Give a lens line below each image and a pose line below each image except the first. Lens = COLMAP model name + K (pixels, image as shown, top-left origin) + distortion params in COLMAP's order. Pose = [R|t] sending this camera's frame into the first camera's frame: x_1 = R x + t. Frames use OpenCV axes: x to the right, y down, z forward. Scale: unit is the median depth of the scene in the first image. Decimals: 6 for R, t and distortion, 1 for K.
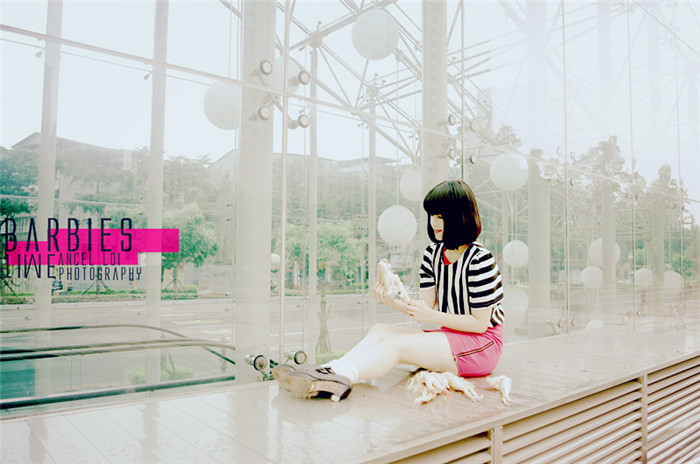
lens RADIAL K [[549.2, 0, 354.9], [0, 549.2, 237.0], [0, 0, 1]] dist [0.014545, 0.010055]
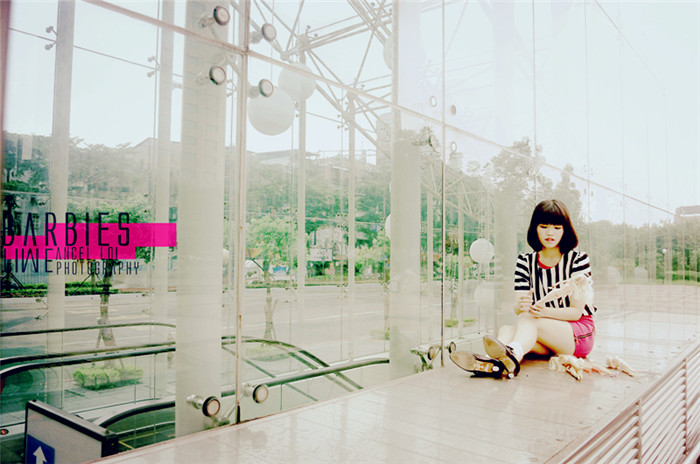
lens RADIAL K [[549.2, 0, 342.8], [0, 549.2, 234.9], [0, 0, 1]] dist [0.014545, 0.010055]
pose [[0.991767, 0.007613, 0.127828, -0.155759], [-0.008698, 0.999931, 0.007934, -0.006145], [-0.127759, -0.008980, 0.991765, -0.046671]]
